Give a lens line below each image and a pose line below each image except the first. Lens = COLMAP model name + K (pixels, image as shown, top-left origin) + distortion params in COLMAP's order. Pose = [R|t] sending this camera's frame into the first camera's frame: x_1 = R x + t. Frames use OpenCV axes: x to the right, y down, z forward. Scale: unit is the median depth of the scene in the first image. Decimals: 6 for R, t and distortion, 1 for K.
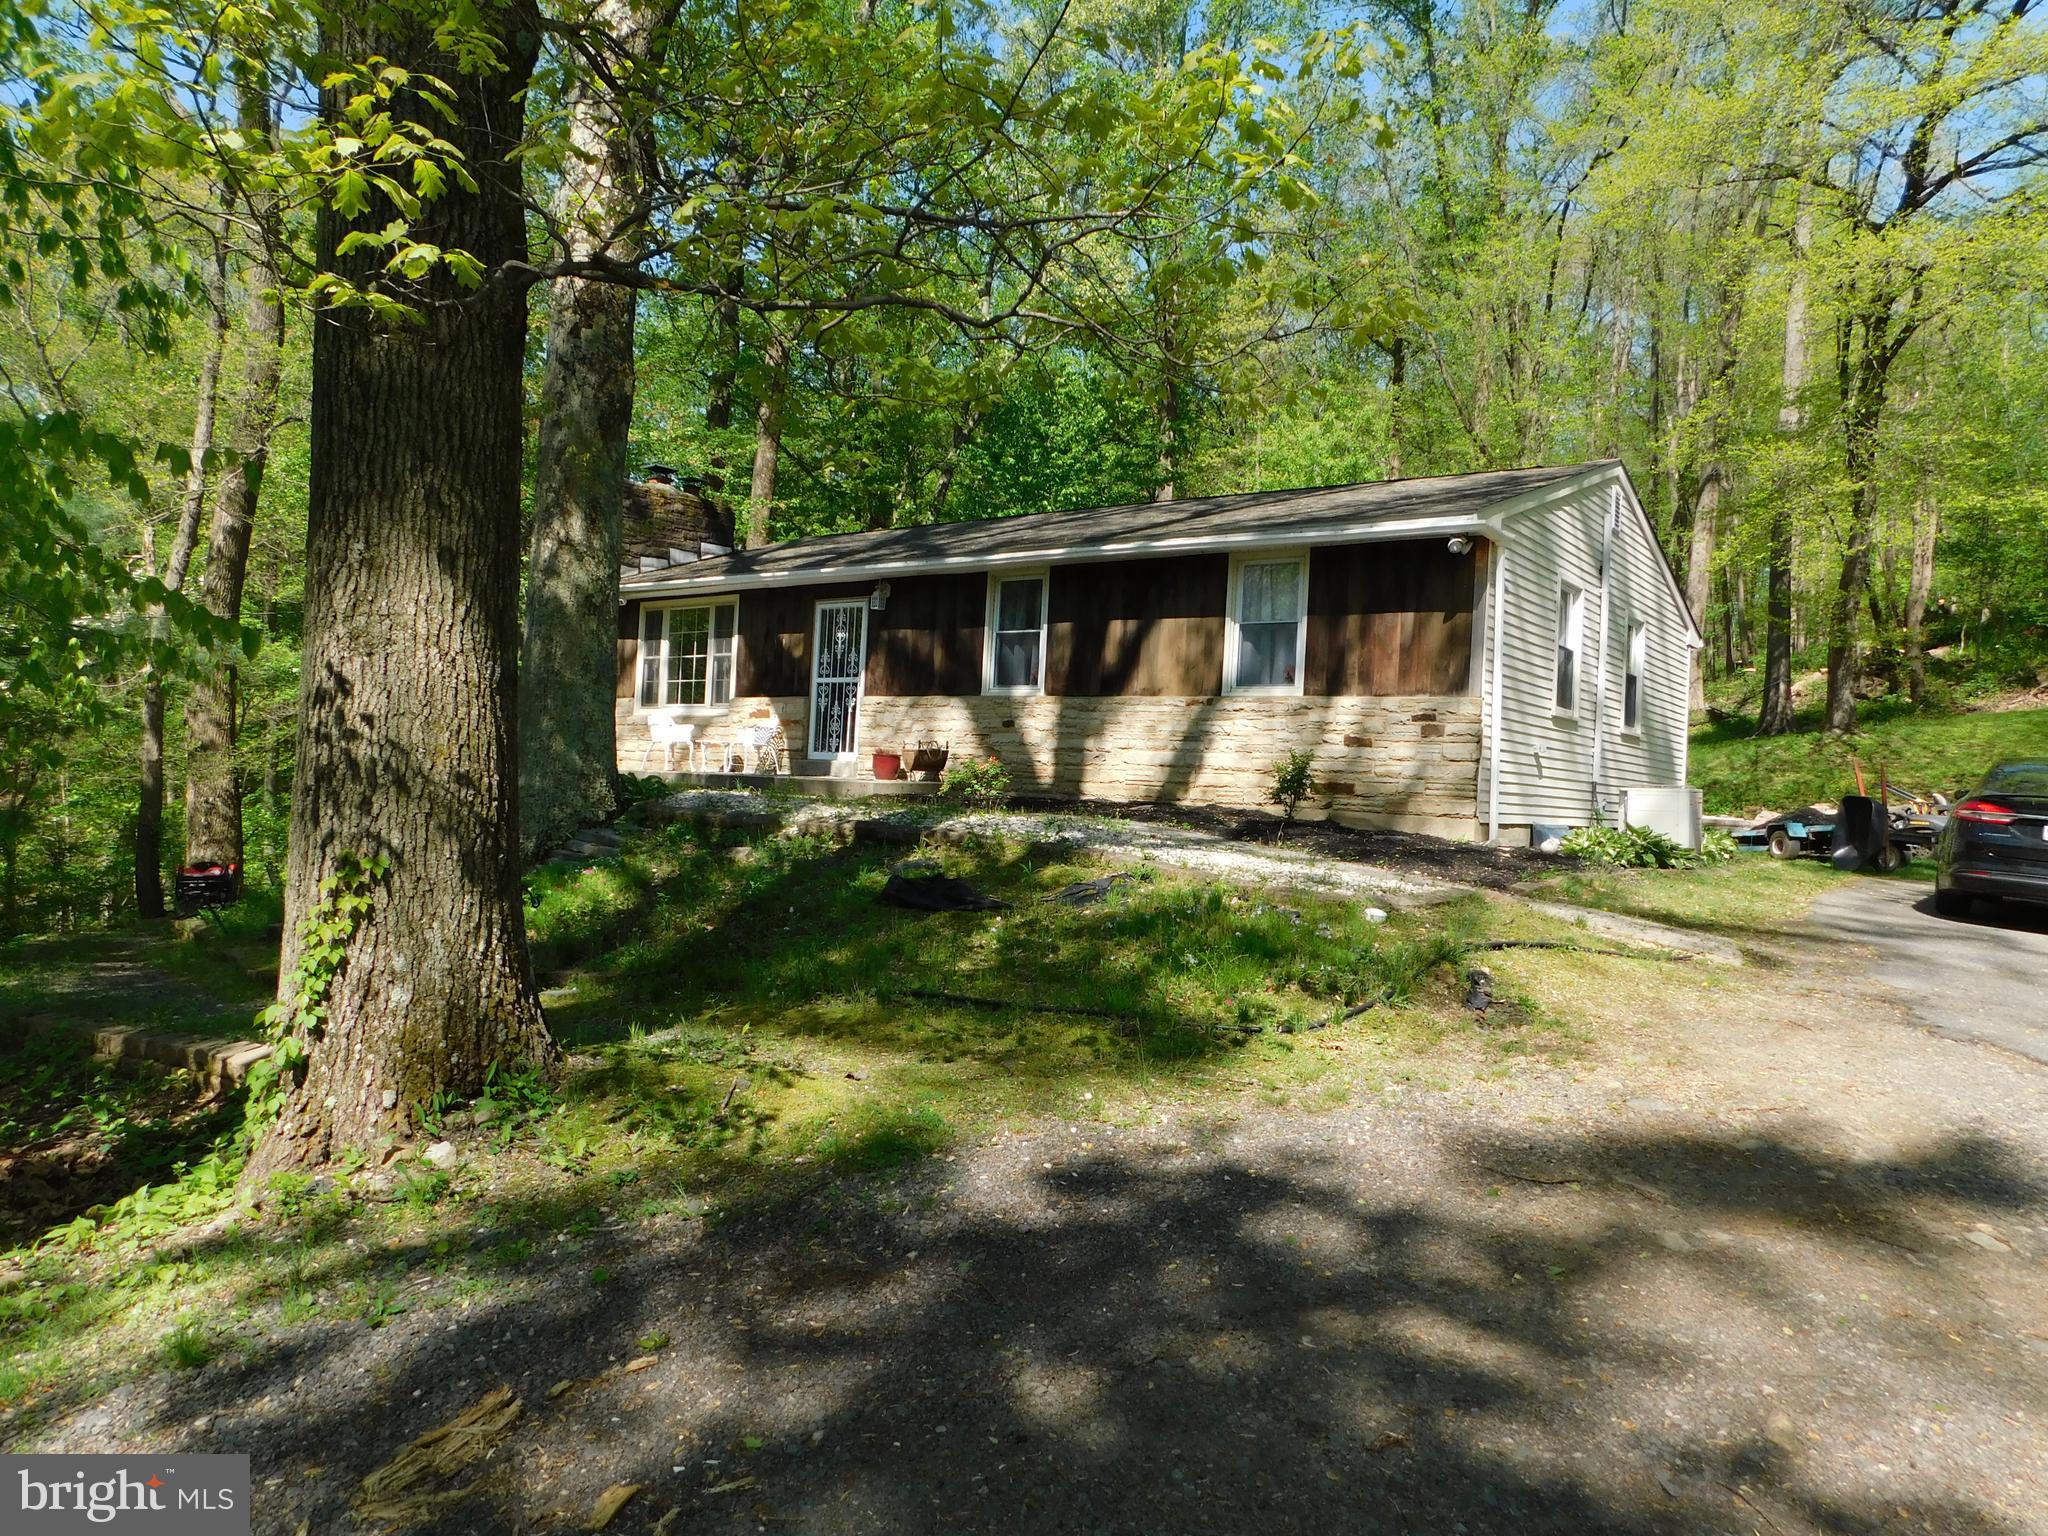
lens RADIAL K [[1321.3, 0, 1030.0], [0, 1321.3, 767.0], [0, 0, 1]] dist [-0.021937, 0.000577]
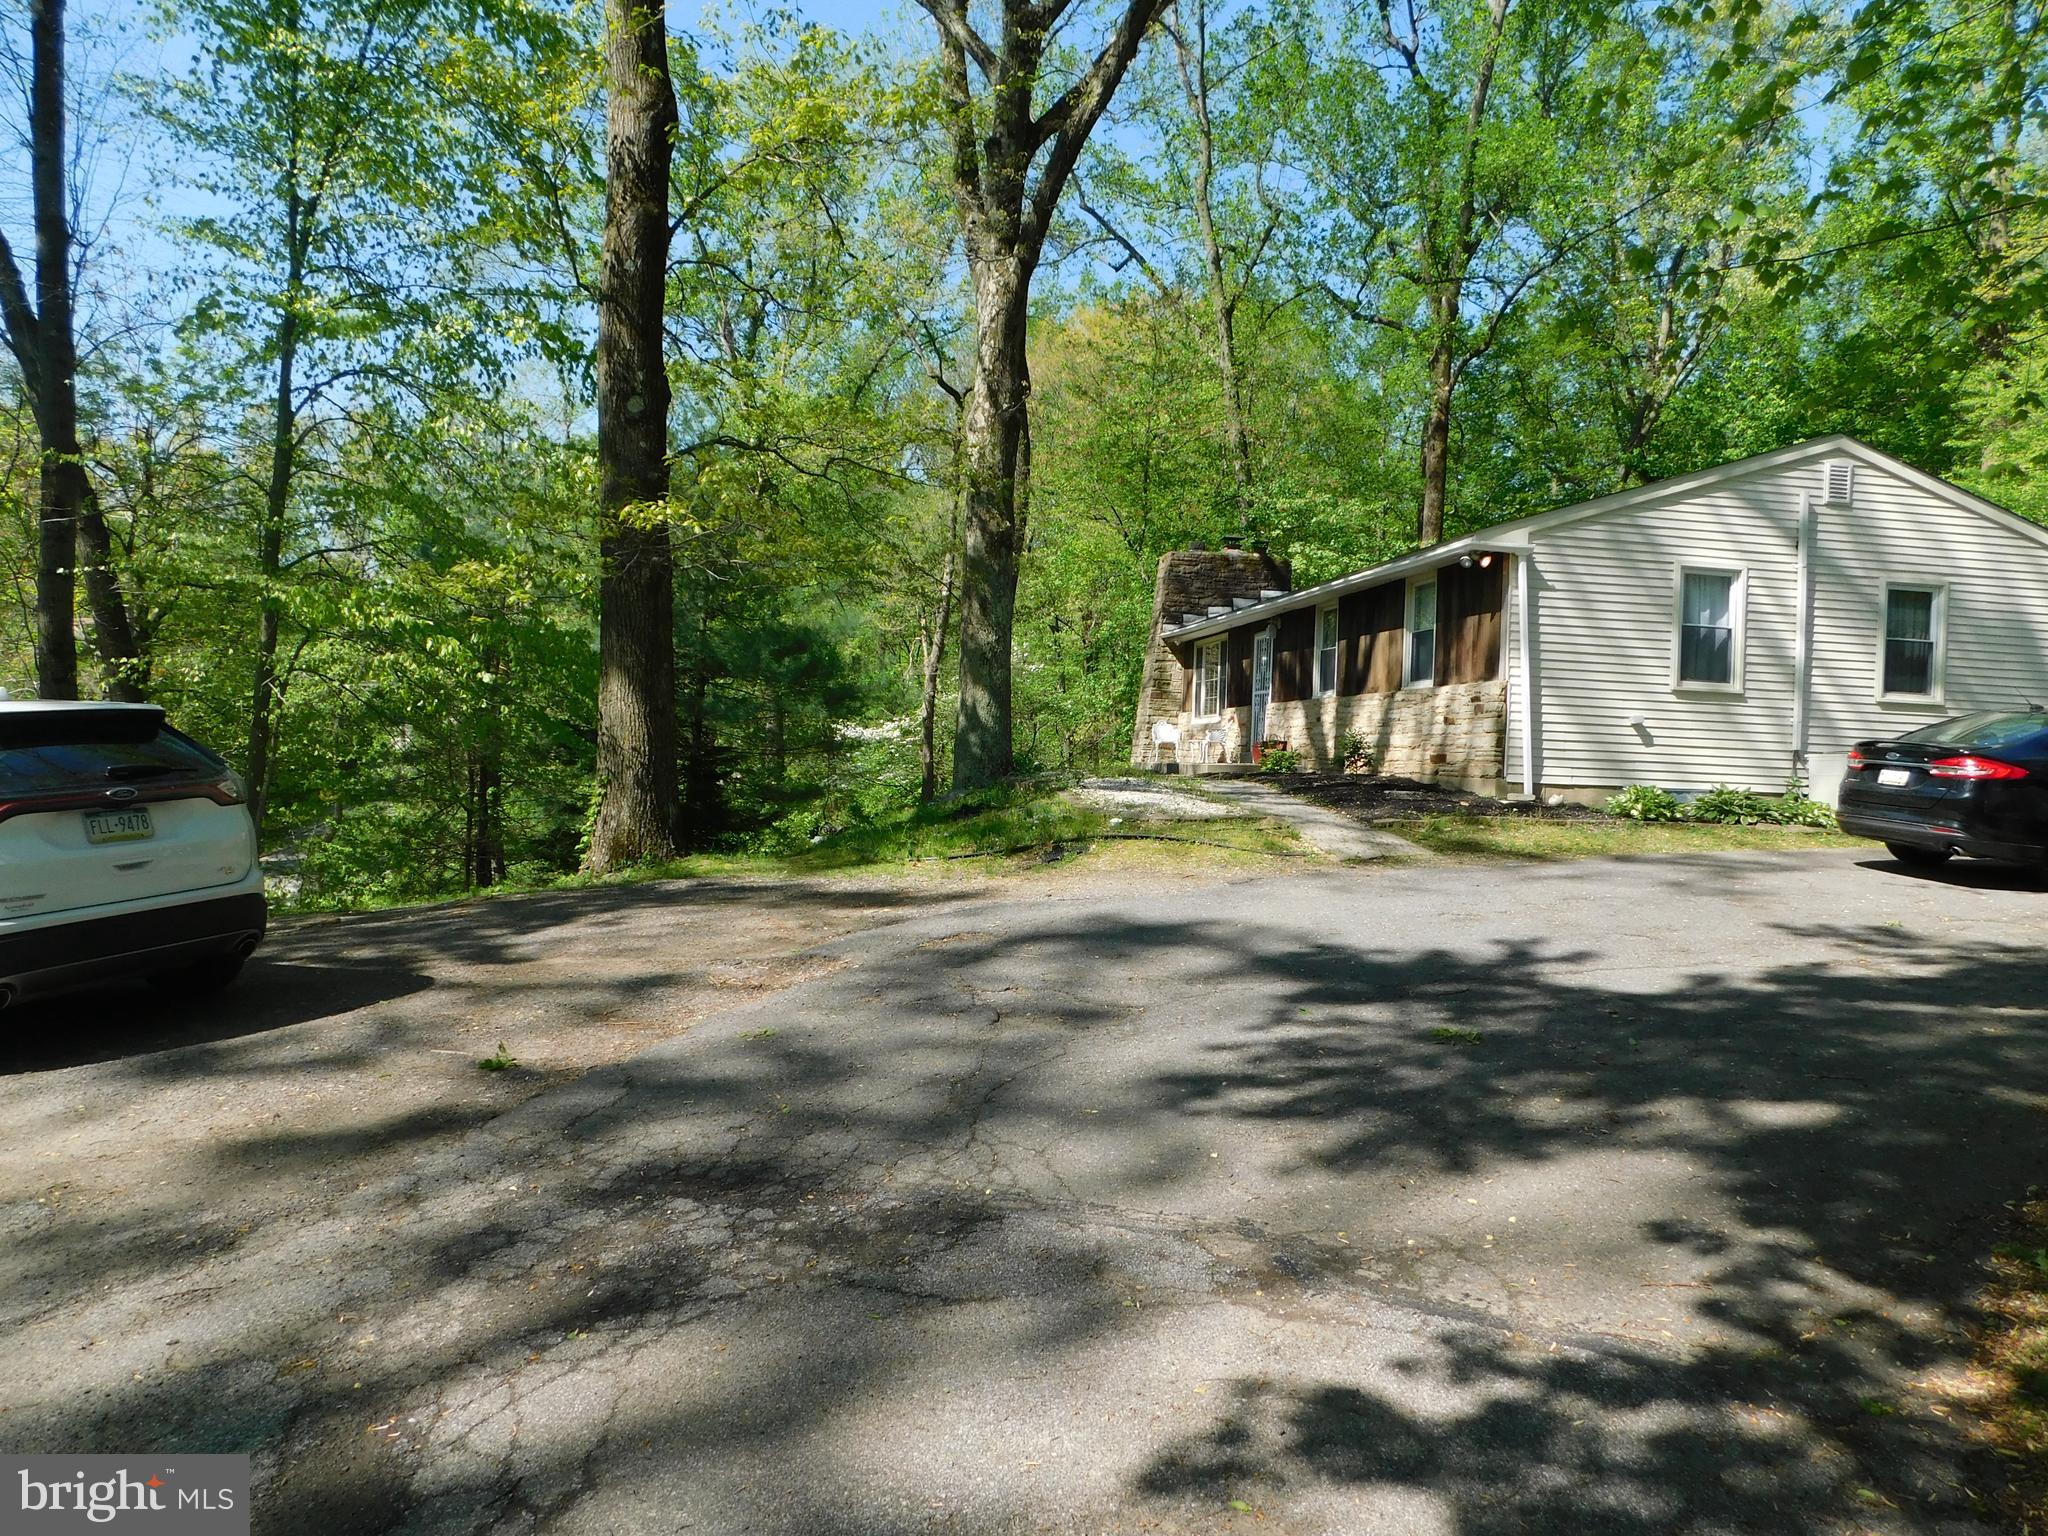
lens RADIAL K [[1321.3, 0, 1030.0], [0, 1321.3, 767.0], [0, 0, 1]] dist [-0.021937, 0.000577]
pose [[0.725803, -0.019840, -0.687616, 0.748154], [0.012242, 0.999798, -0.015926, 0.036003], [0.687793, 0.003142, 0.725900, -0.166455]]
